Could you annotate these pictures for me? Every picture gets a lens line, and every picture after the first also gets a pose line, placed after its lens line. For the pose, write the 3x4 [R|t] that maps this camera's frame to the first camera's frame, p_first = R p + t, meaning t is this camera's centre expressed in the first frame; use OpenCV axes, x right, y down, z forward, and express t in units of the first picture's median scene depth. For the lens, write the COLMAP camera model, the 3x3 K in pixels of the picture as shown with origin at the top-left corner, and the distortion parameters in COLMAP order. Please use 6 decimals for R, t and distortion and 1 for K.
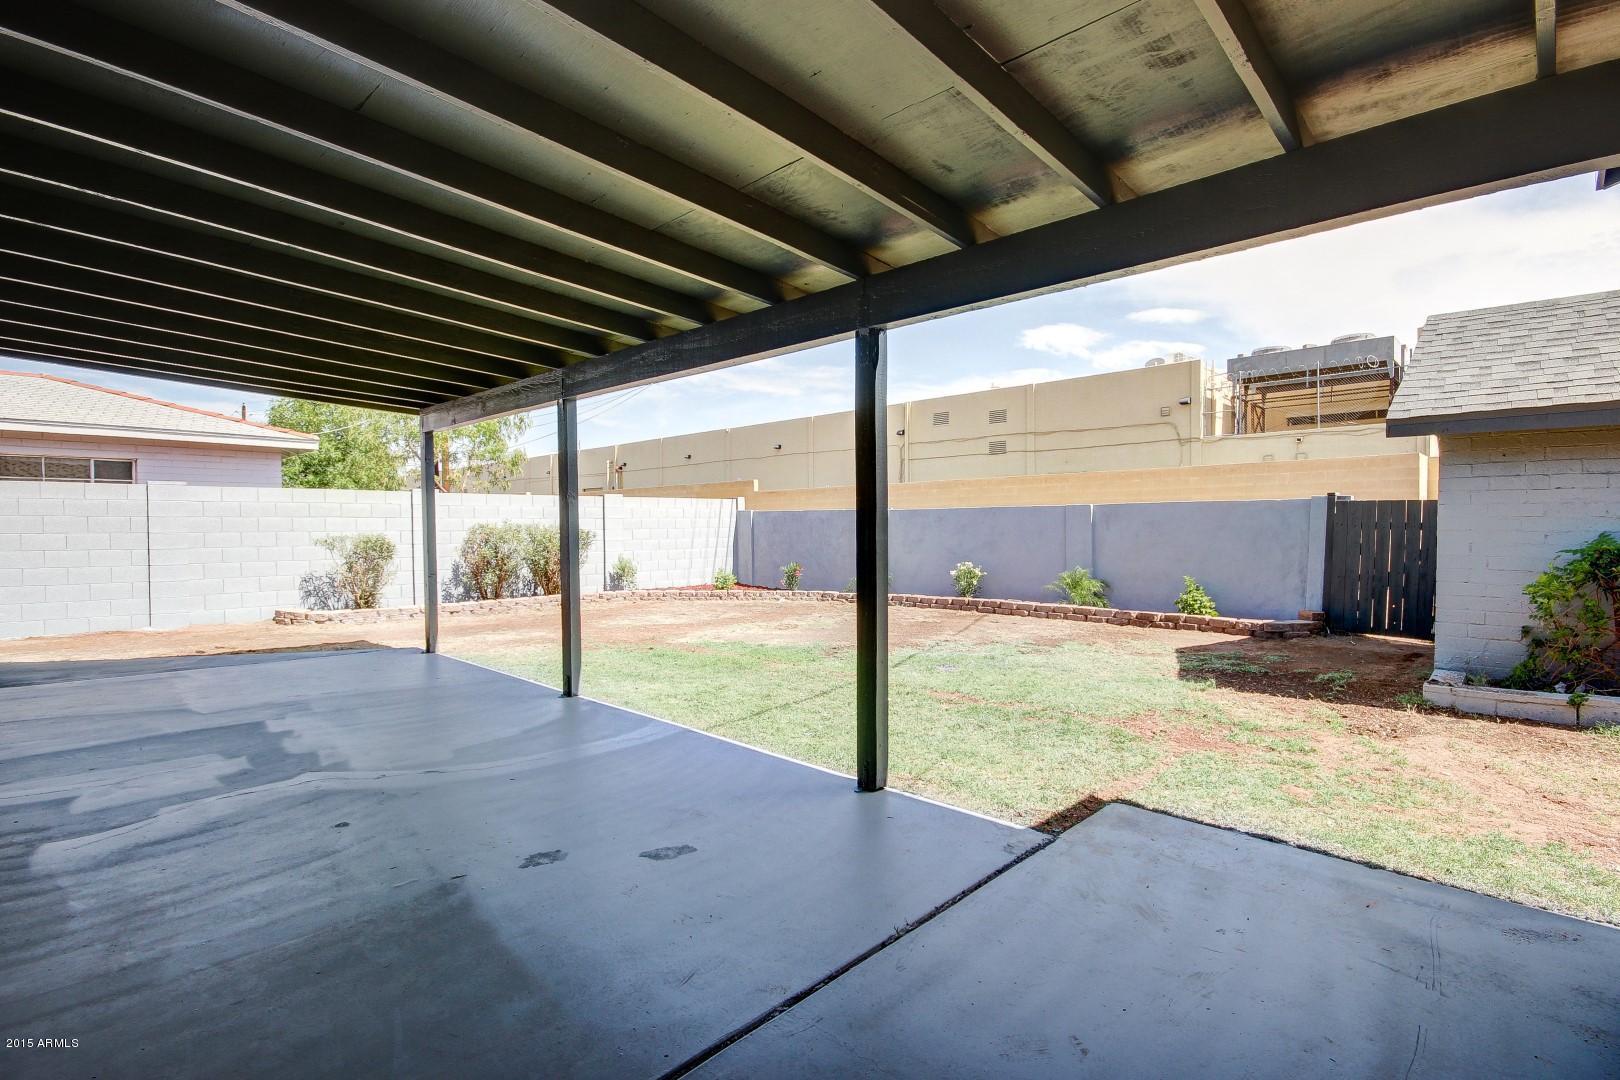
lens RADIAL K [[754.6, 0, 814.3], [0, 754.6, 552.2], [0, 0, 1]] dist [0.004958, -0.010124]
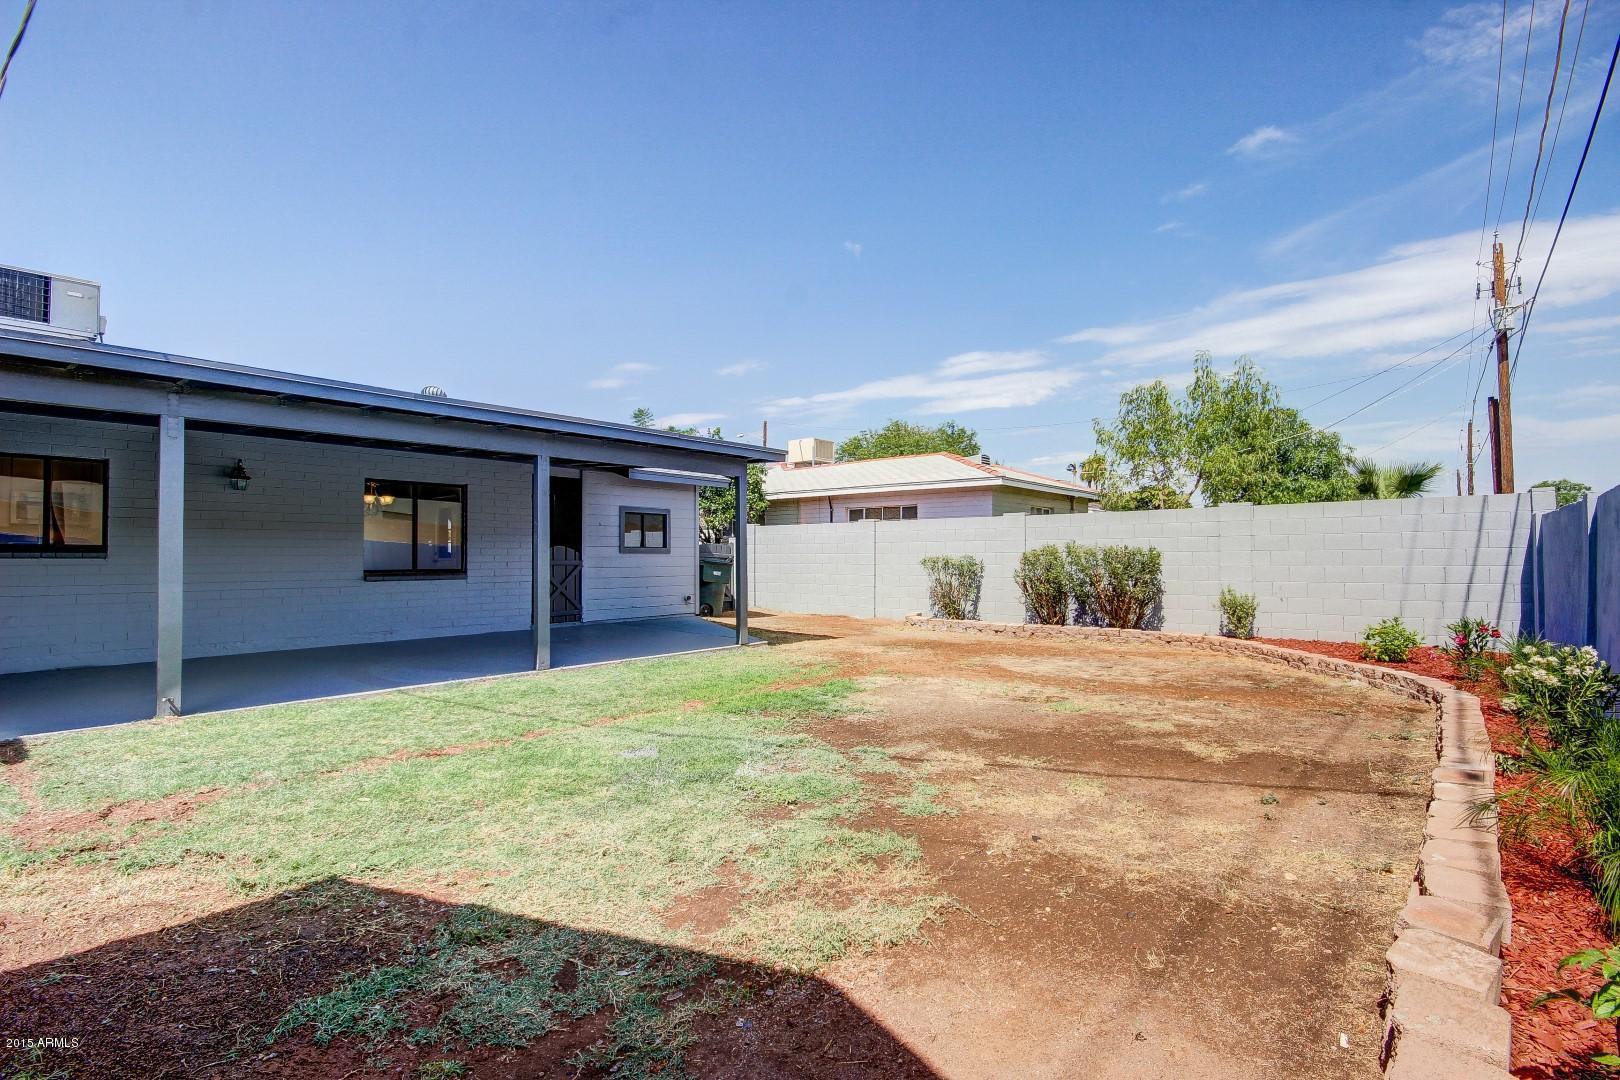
lens RADIAL K [[754.6, 0, 818.0], [0, 754.6, 542.8], [0, 0, 1]] dist [0.004958, -0.010124]
pose [[0.045805, -0.016055, -0.998821, 0.557646], [-0.026890, 0.999489, -0.017298, -0.017083], [0.998588, 0.027651, 0.045350, 0.745289]]
